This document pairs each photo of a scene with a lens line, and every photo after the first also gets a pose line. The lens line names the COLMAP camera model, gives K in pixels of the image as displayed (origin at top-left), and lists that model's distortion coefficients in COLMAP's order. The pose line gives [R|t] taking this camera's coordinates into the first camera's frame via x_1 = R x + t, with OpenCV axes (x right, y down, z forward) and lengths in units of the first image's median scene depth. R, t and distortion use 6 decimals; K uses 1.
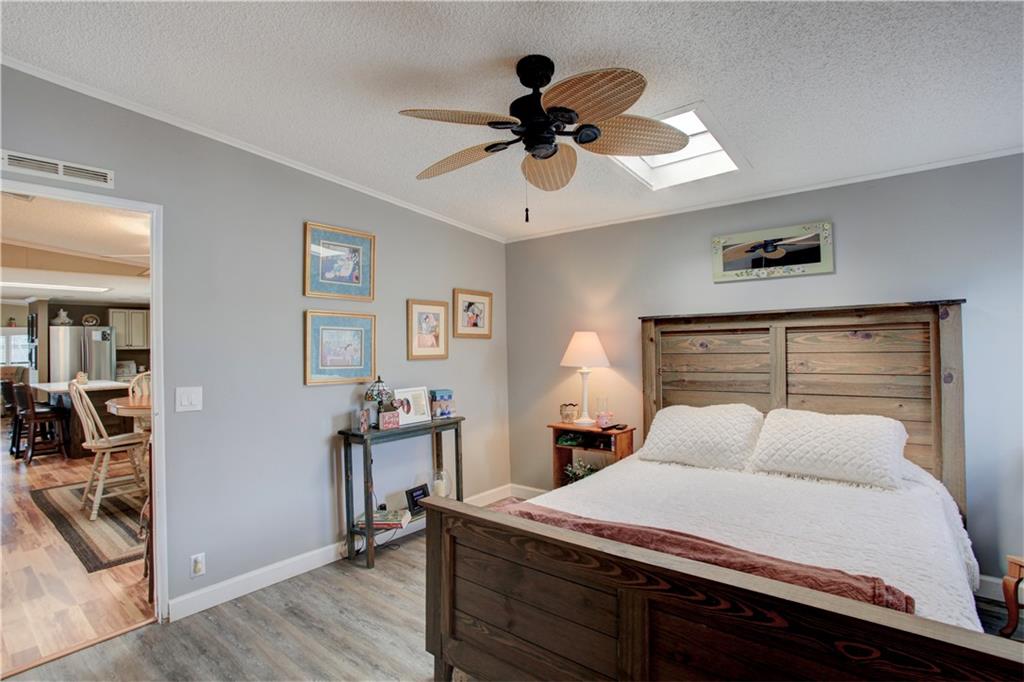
lens RADIAL K [[508.1, 0, 510.5], [0, 508.1, 338.6], [0, 0, 1]] dist [-0.072751, 0.035987]
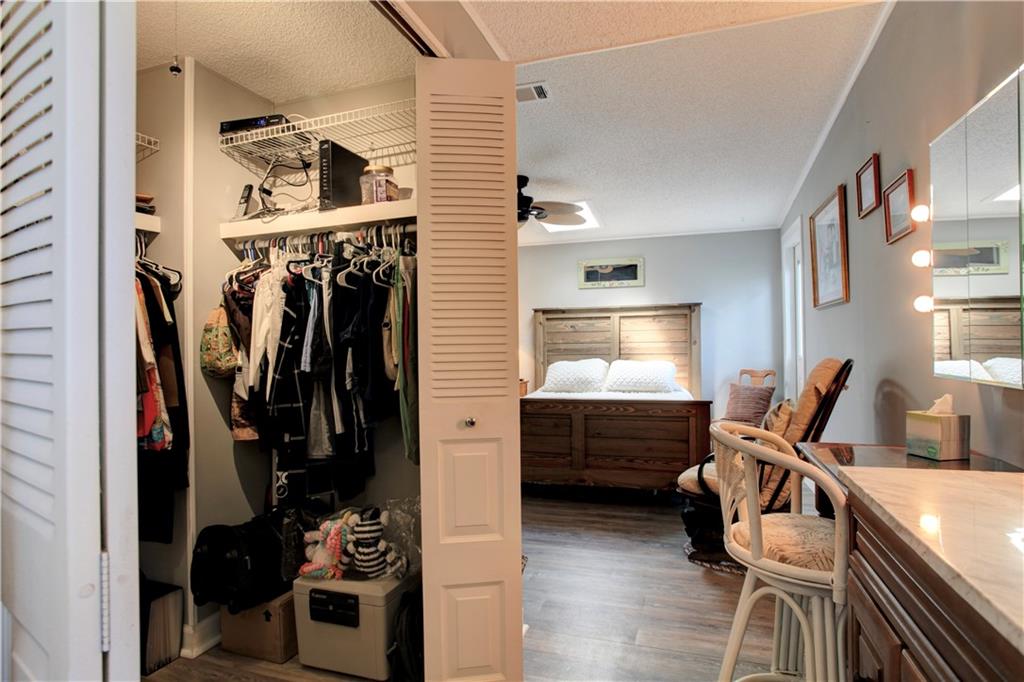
lens RADIAL K [[571.6, 0, 507.7], [0, 571.6, 338.8], [0, 0, 1]] dist [-0.062174, 0.030709]
pose [[0.936765, 0.010783, 0.349794, -0.509121], [-0.011064, 0.999938, -0.001195, 0.063140], [-0.349785, -0.002751, 0.936826, -0.730153]]
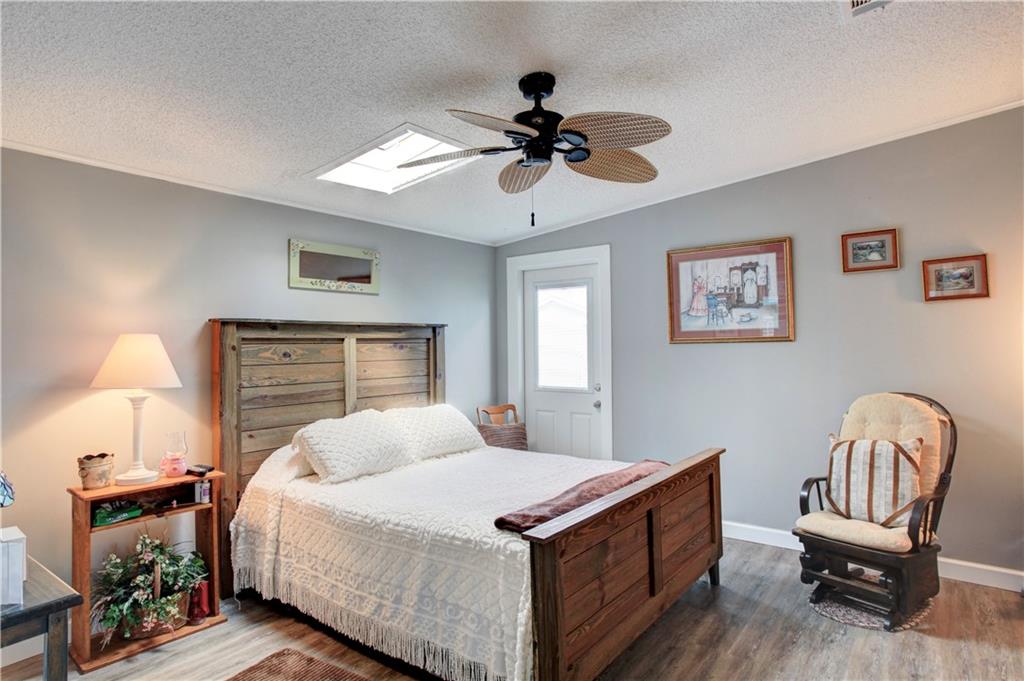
lens RADIAL K [[571.6, 0, 507.7], [0, 571.6, 338.3], [0, 0, 1]] dist [-0.062174, 0.030709]
pose [[-0.025091, 0.036567, 0.999016, -0.713164], [0.003217, 0.999329, -0.036498, 0.024280], [-0.999680, 0.002298, -0.025192, 0.695464]]
